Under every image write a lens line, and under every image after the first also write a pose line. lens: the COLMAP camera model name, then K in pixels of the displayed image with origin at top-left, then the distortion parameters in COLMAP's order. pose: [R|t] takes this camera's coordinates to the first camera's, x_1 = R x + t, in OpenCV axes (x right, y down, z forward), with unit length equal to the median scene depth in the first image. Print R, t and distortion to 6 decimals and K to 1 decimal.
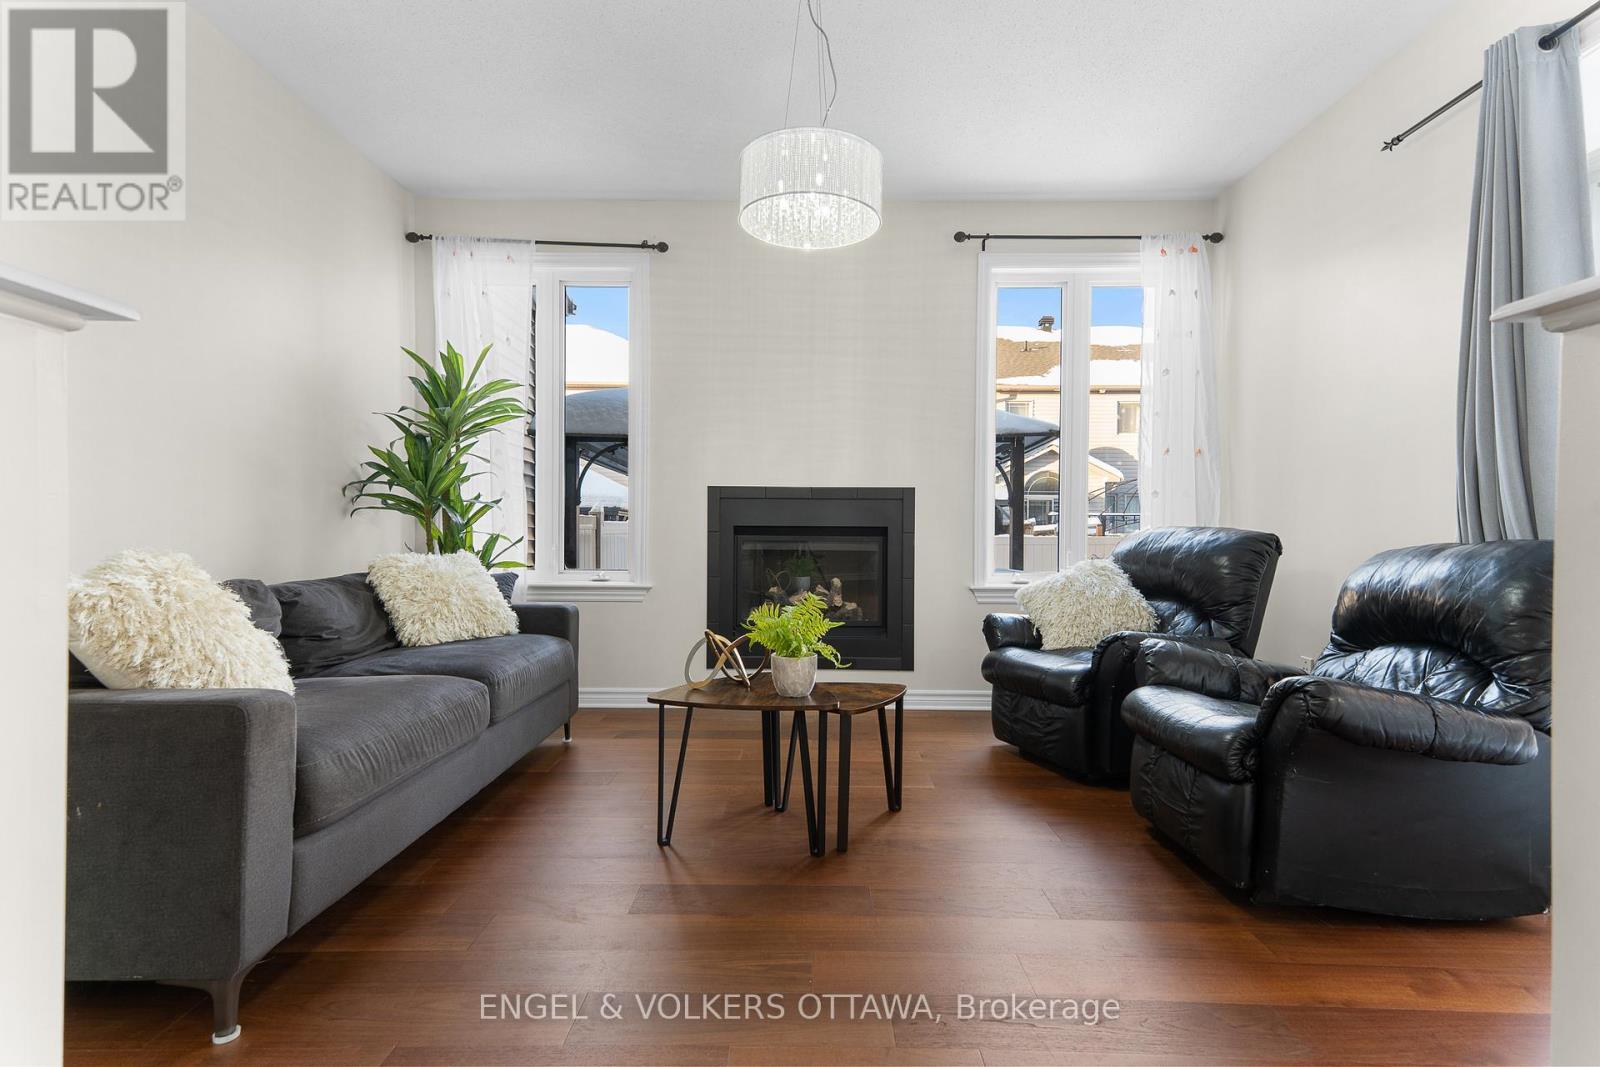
lens RADIAL K [[808.9, 0, 802.5], [0, 808.9, 531.3], [0, 0, 1]] dist [0.034894, 0.000008]
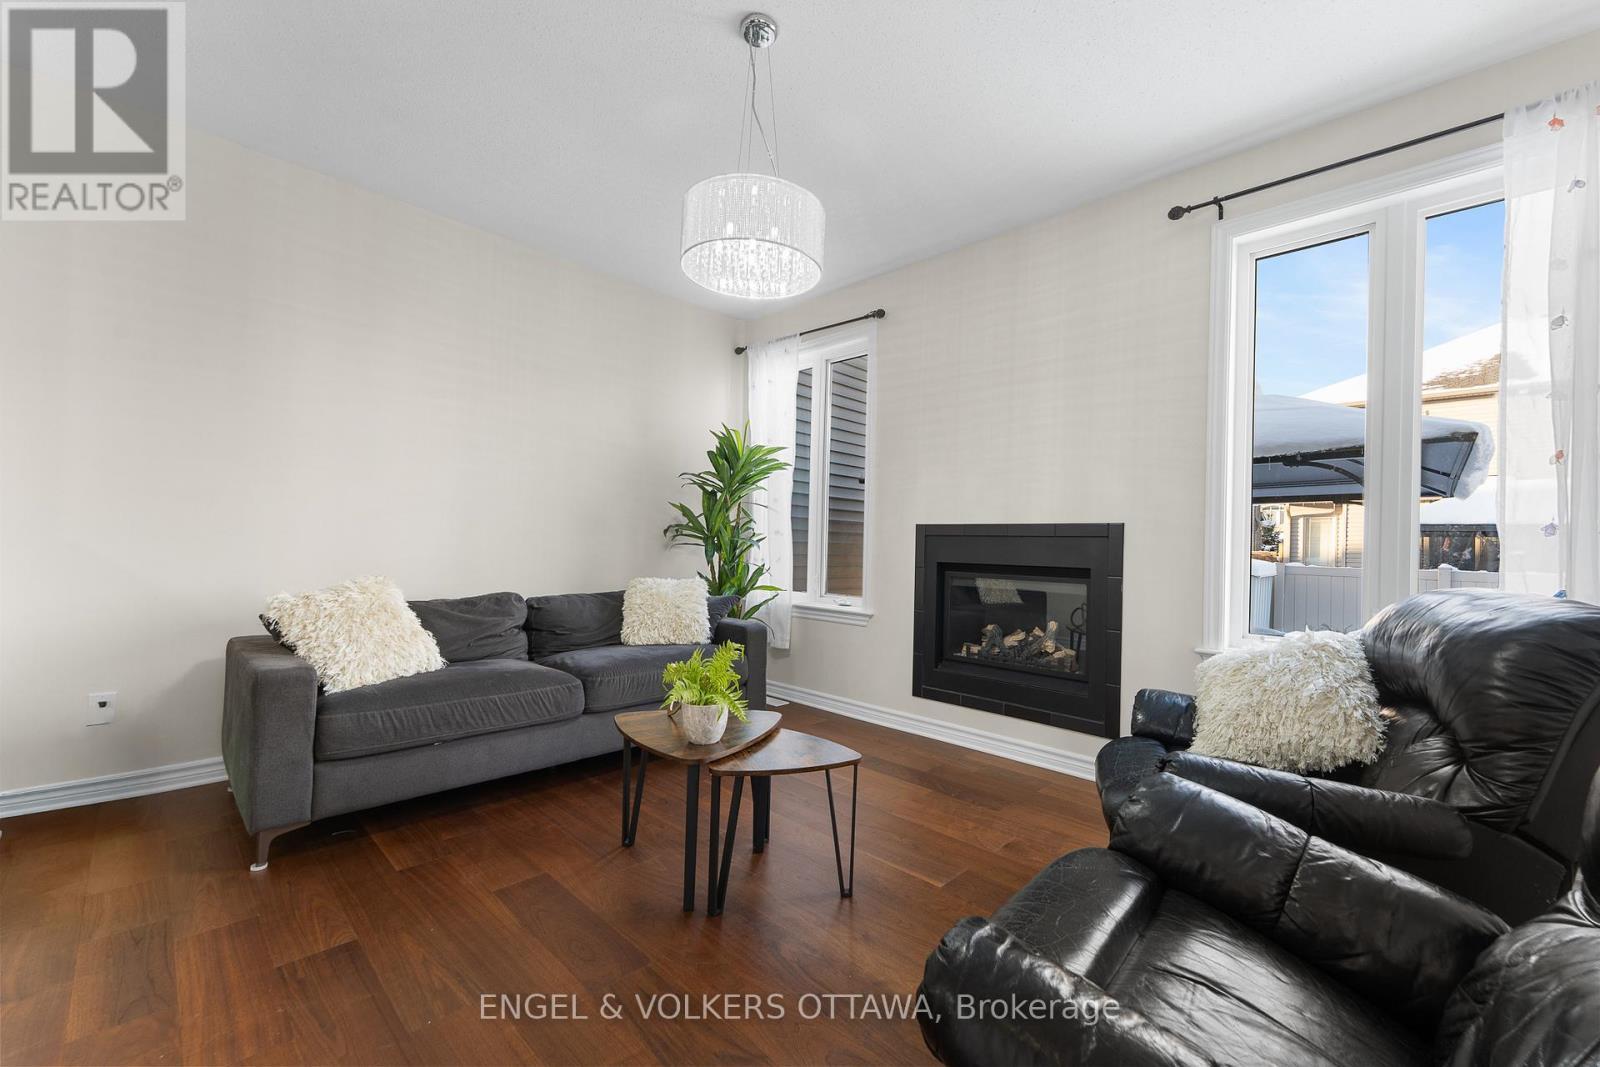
lens RADIAL K [[642.6, 0, 804.0], [0, 642.6, 536.6], [0, 0, 1]] dist [0.001859, 0.000201]
pose [[0.722359, 0.000909, -0.691517, 0.408247], [-0.016375, 0.999741, -0.015792, -0.026946], [0.691324, 0.022731, 0.722187, 0.320714]]
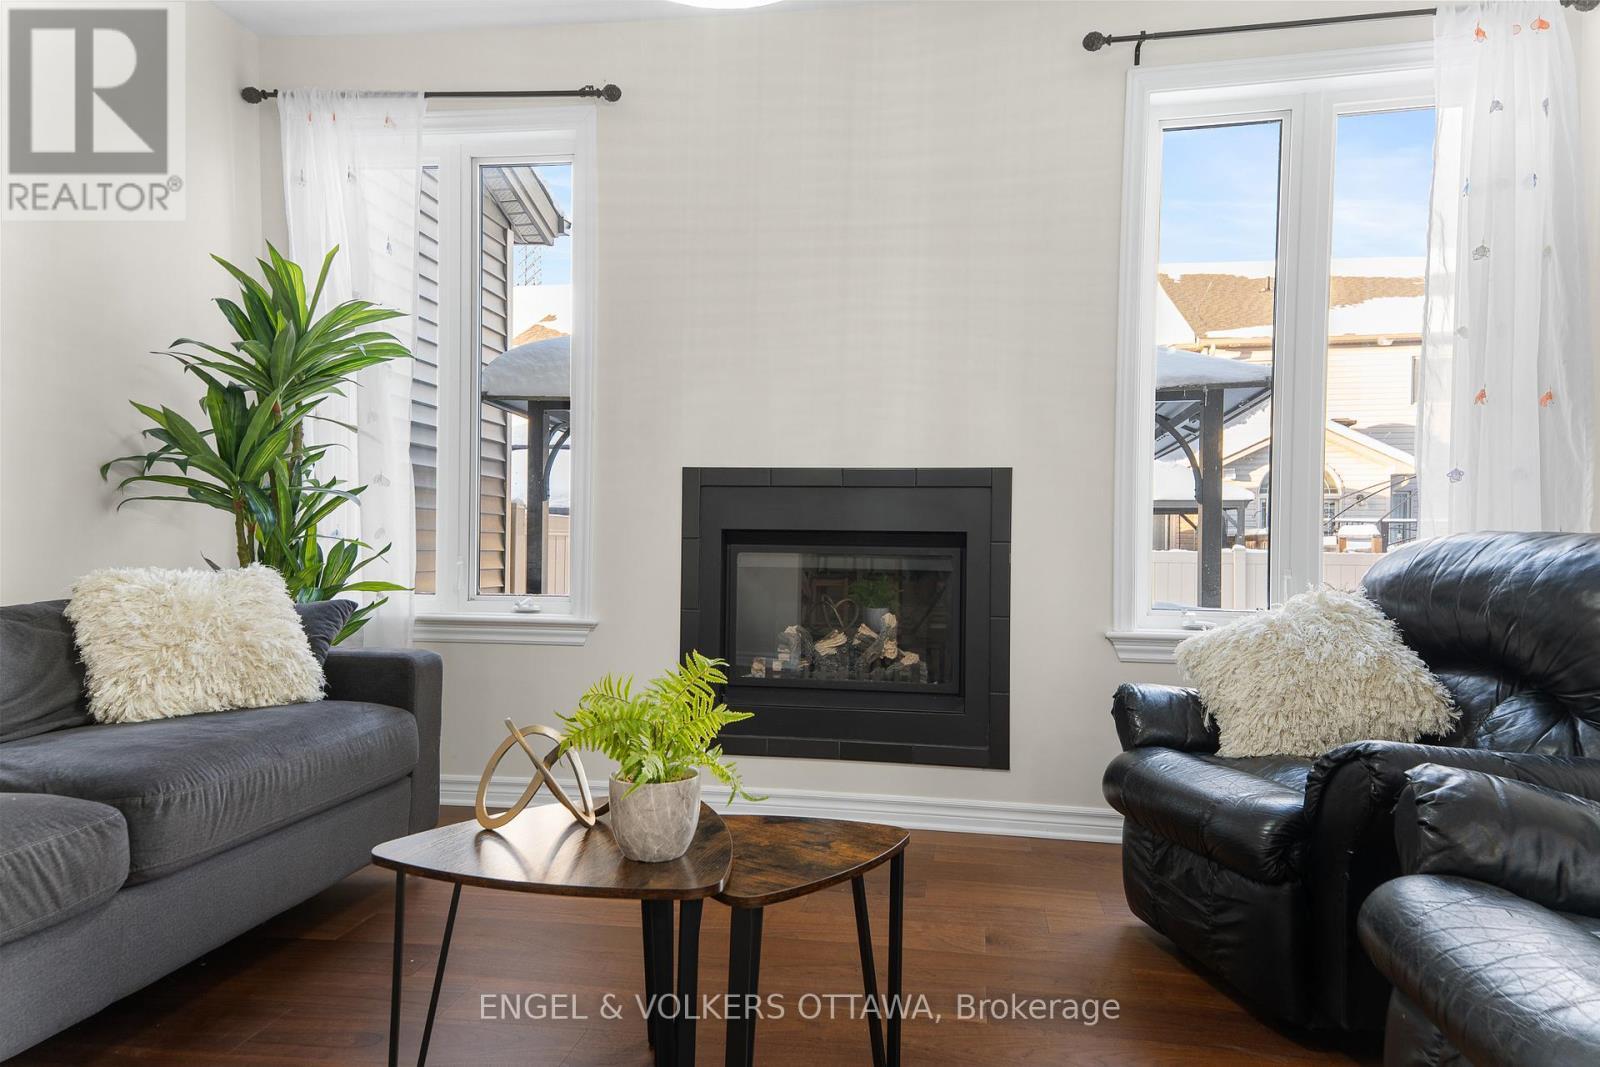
lens RADIAL K [[1023.1, 0, 801.4], [0, 1023.1, 534.1], [0, 0, 1]] dist [0.096148, -0.007302]
pose [[0.987711, 0.004940, -0.156211, 0.116403], [-0.006294, 0.999947, -0.008174, 0.003746], [0.156163, 0.009057, 0.987690, 0.238986]]
